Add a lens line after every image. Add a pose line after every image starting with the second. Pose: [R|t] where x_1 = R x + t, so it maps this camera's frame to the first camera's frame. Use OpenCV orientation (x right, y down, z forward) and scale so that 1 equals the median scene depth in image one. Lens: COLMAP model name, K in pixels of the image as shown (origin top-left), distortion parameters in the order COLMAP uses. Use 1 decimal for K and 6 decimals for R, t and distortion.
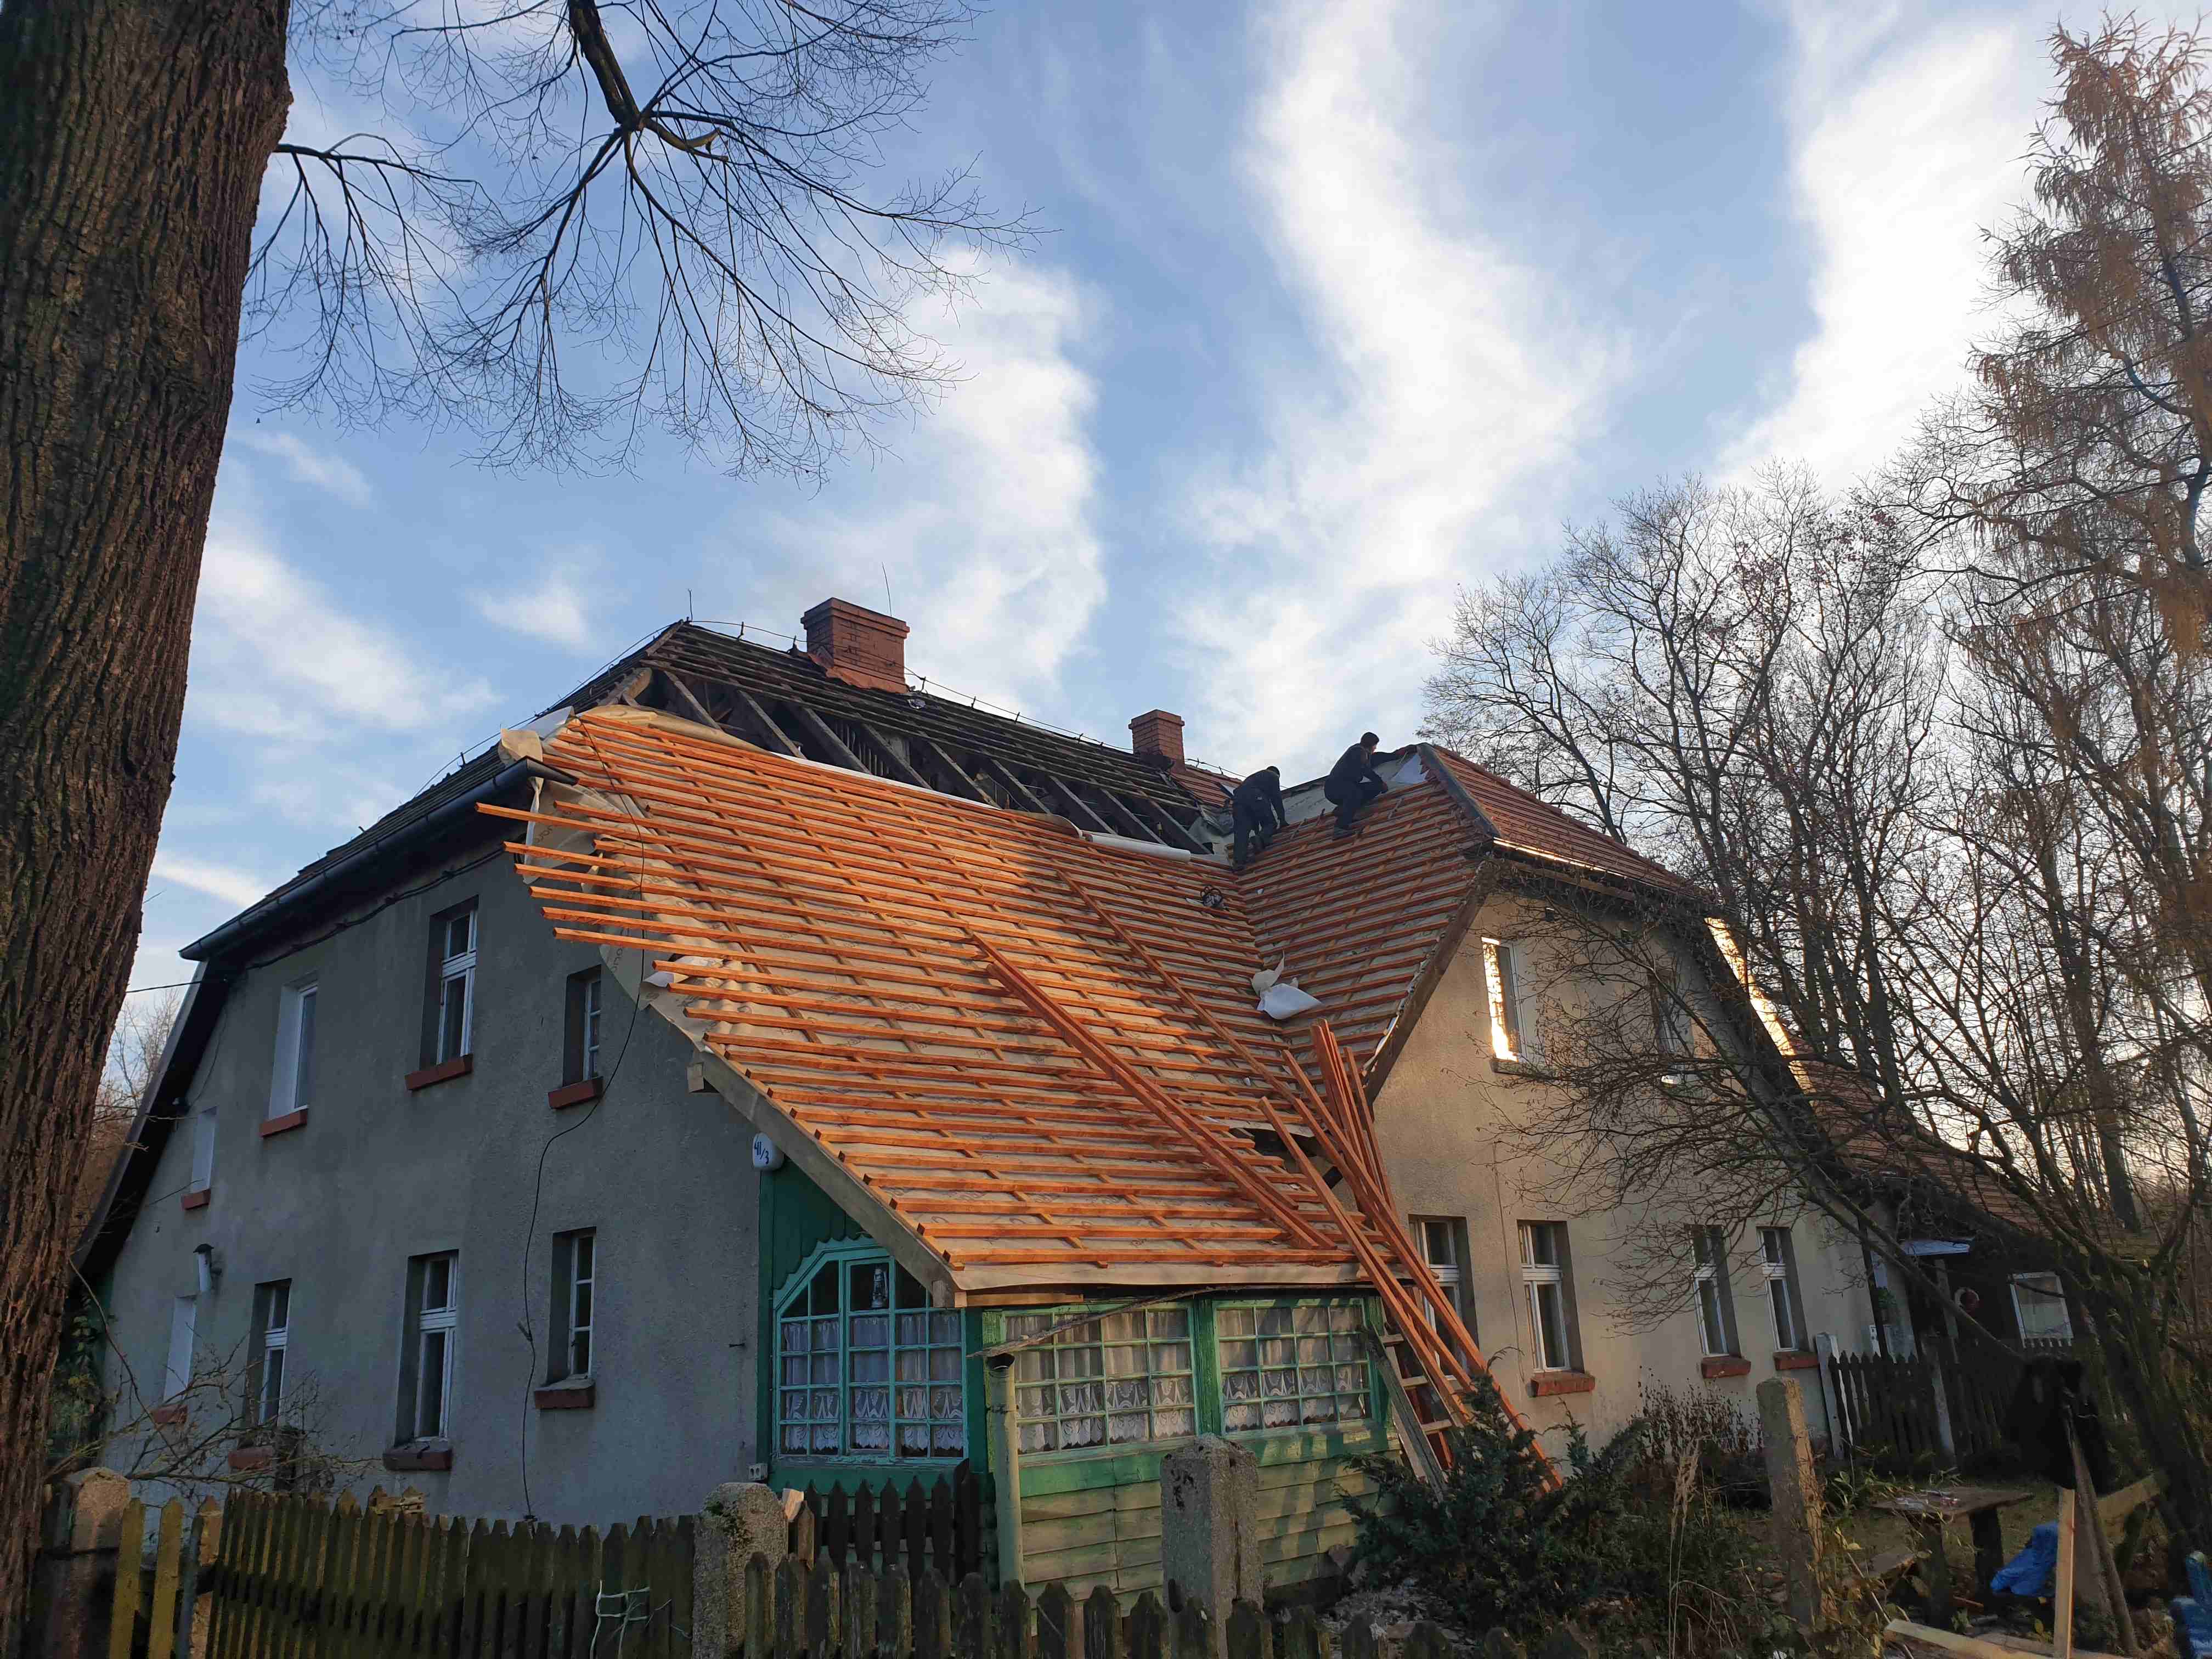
lens RADIAL K [[1684.7, 0, 1106.0], [0, 1684.7, 829.5], [0, 0, 1]] dist [0.006844, -0.001095]
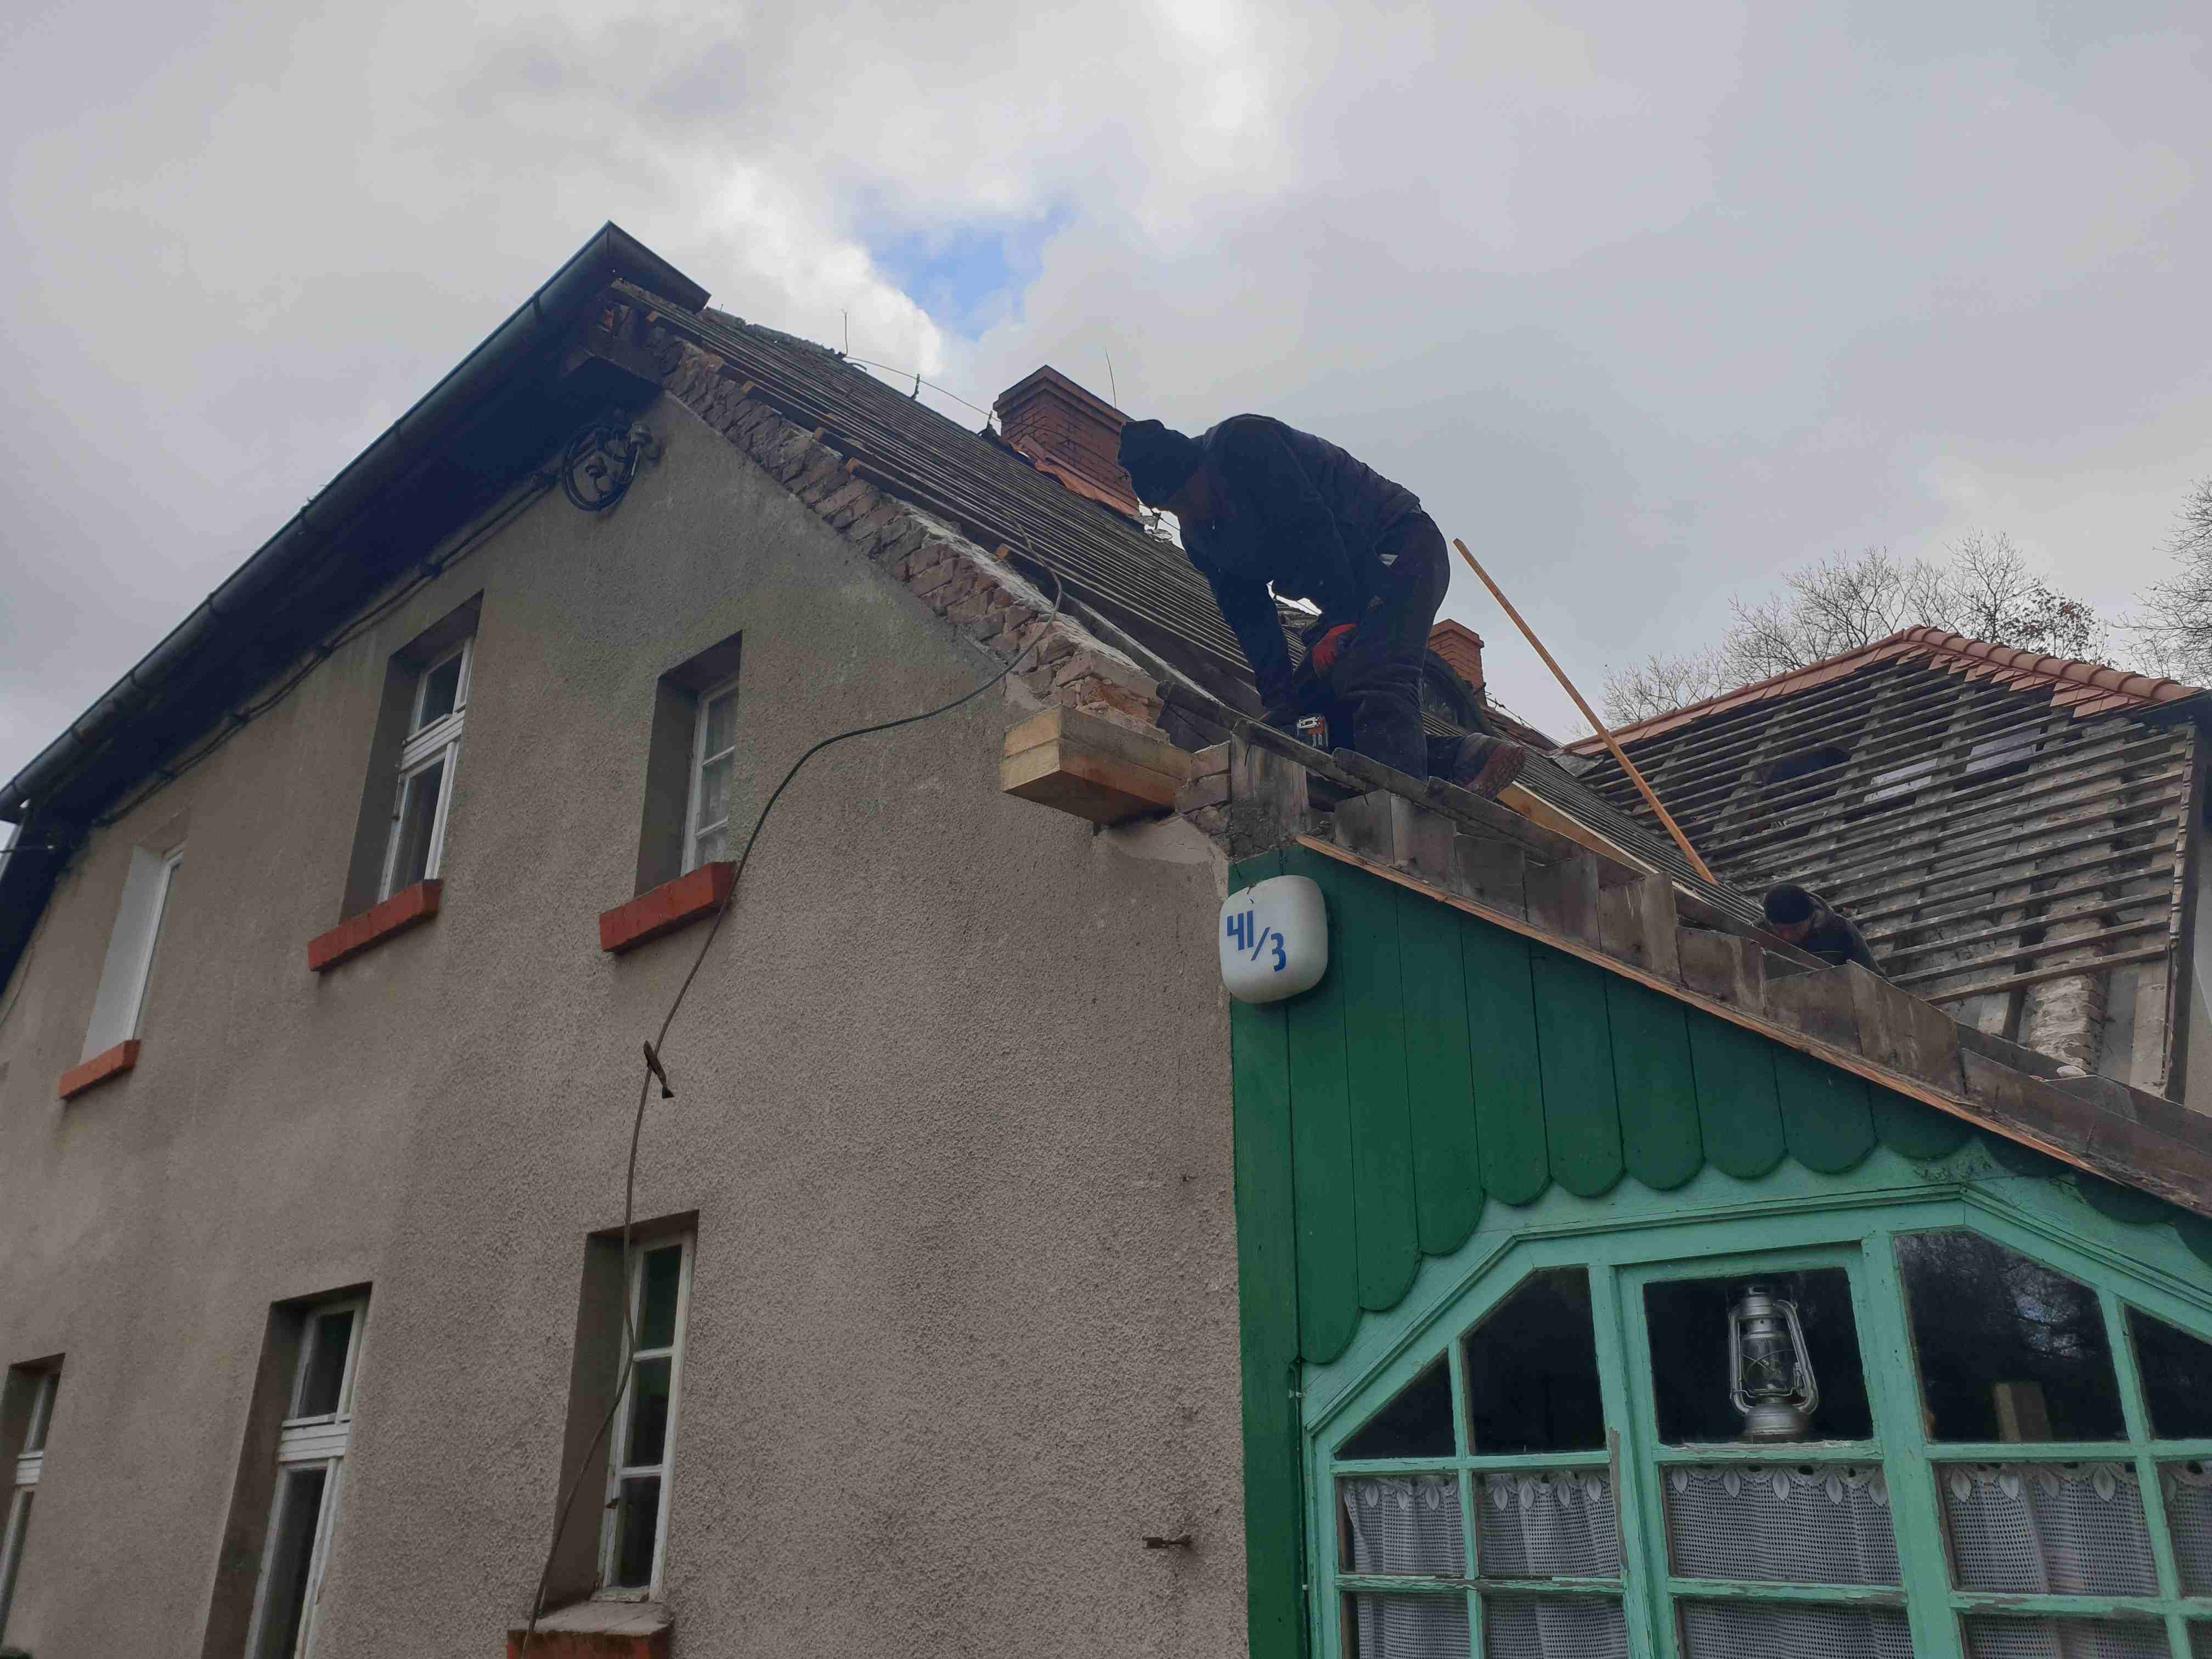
lens RADIAL K [[1707.1, 0, 1103.4], [0, 1707.1, 779.6], [0, 0, 1]] dist [0.008536, 0.005417]
pose [[0.998782, 0.046910, -0.015313, -0.103499], [-0.048411, 0.991604, -0.119907, 0.089939], [0.009560, 0.120502, 0.992667, 0.294362]]
